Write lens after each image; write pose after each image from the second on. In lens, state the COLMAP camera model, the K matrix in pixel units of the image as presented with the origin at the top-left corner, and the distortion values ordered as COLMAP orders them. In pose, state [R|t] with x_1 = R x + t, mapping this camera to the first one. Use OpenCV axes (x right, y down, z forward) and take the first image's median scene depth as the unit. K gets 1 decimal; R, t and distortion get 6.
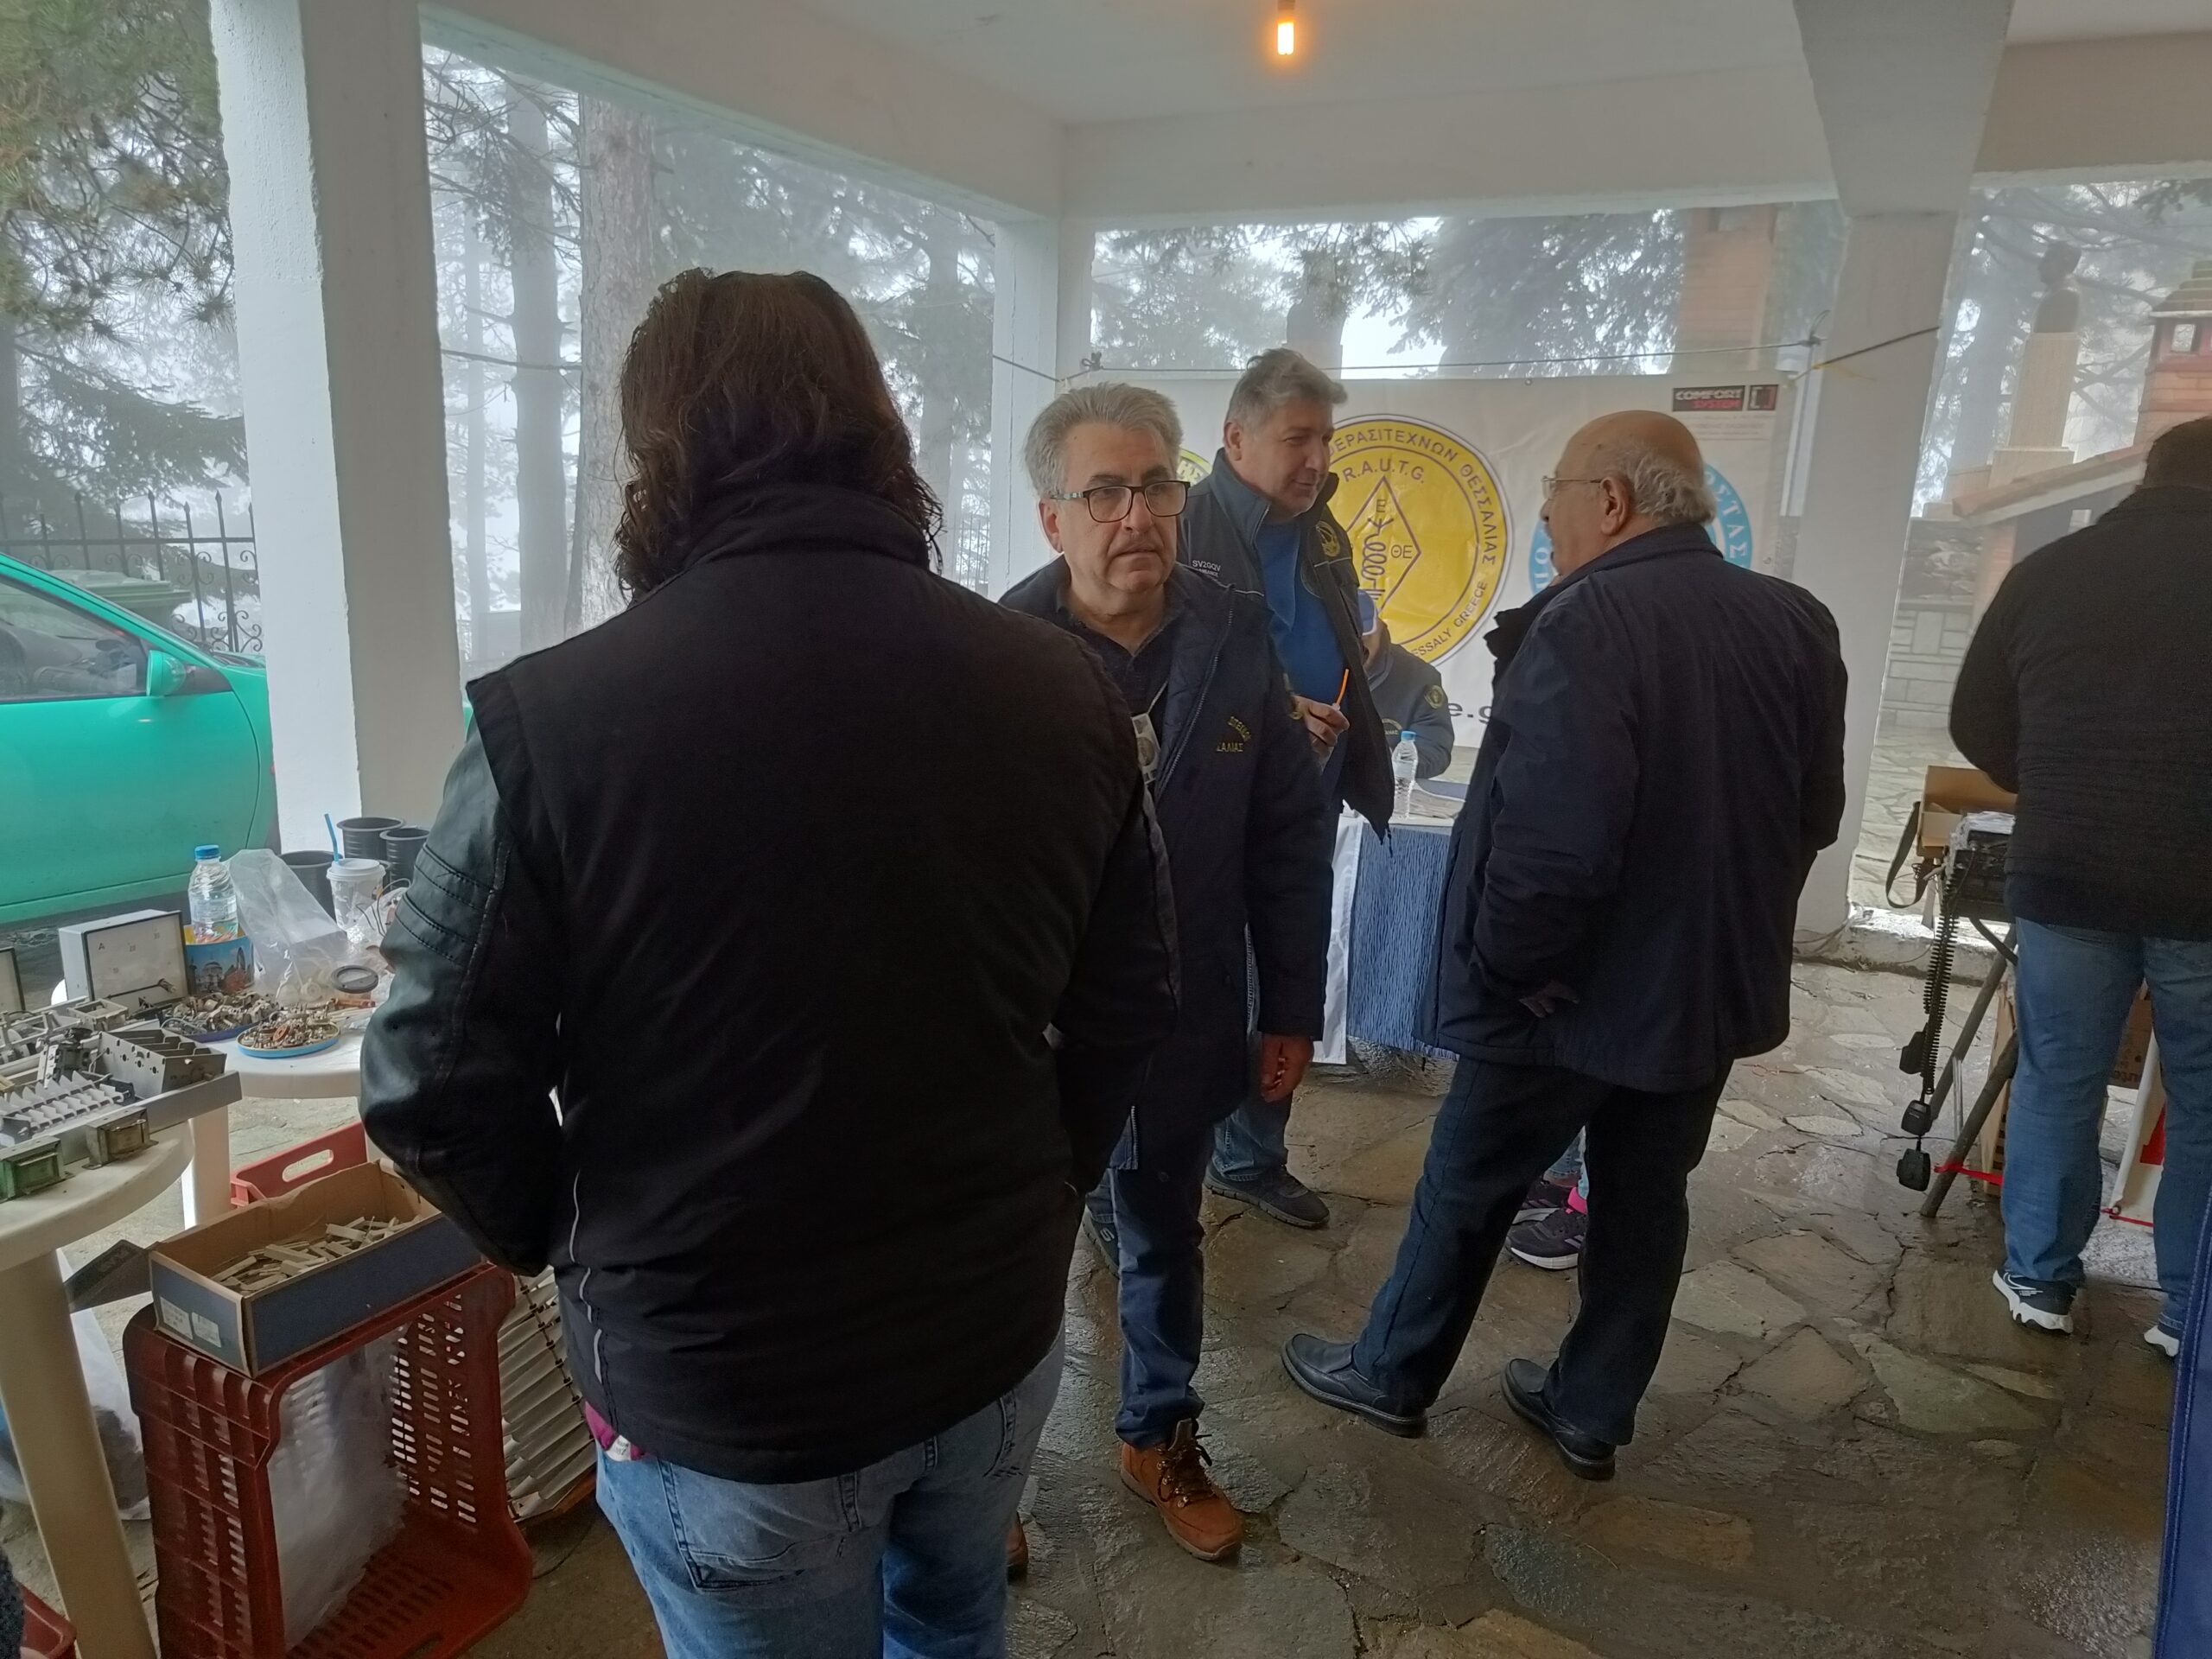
lens RADIAL K [[1542.3, 0, 1090.2], [0, 1542.3, 843.2], [0, 0, 1]] dist [0.002447, 0.004042]
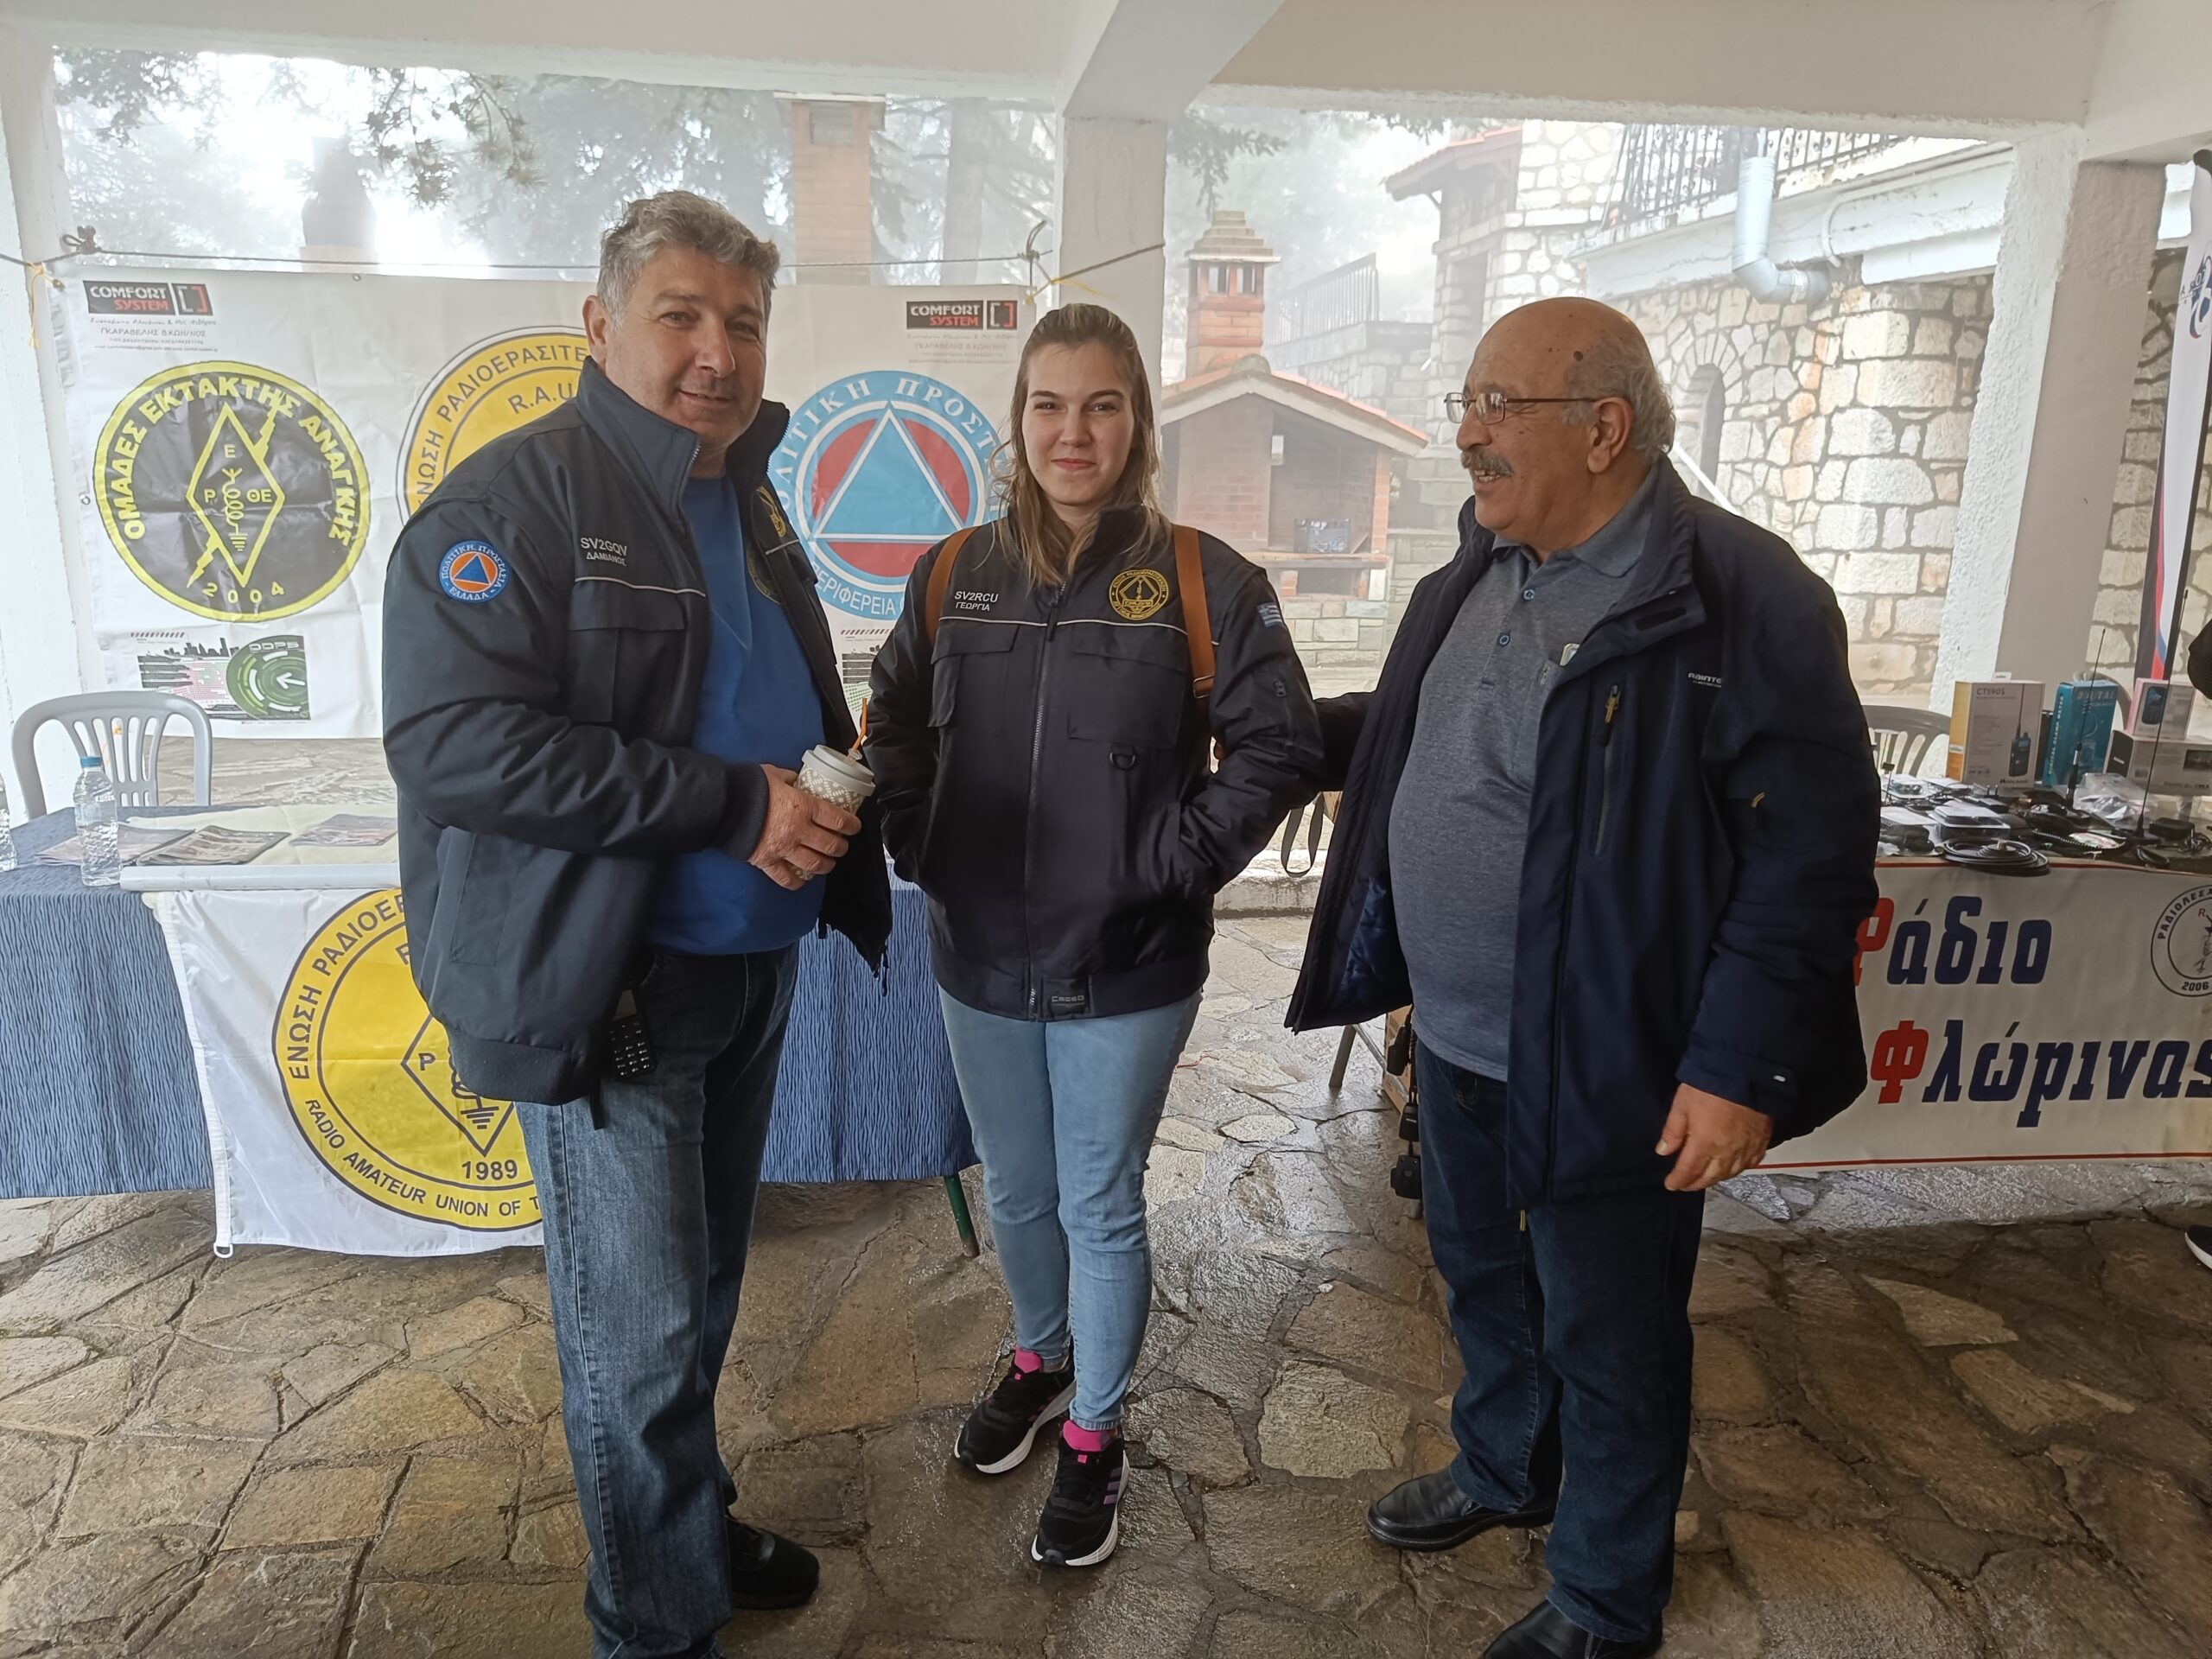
lens RADIAL K [[1527.8, 0, 1077.1], [0, 1527.8, 812.1], [0, 0, 1]] dist [0.007386, -0.001288]
pose [[0.830914, -0.150176, 0.535751, -0.045782], [0.136058, 0.988495, 0.066068, -0.054158], [-0.539510, 0.017996, 0.841787, 0.226571]]
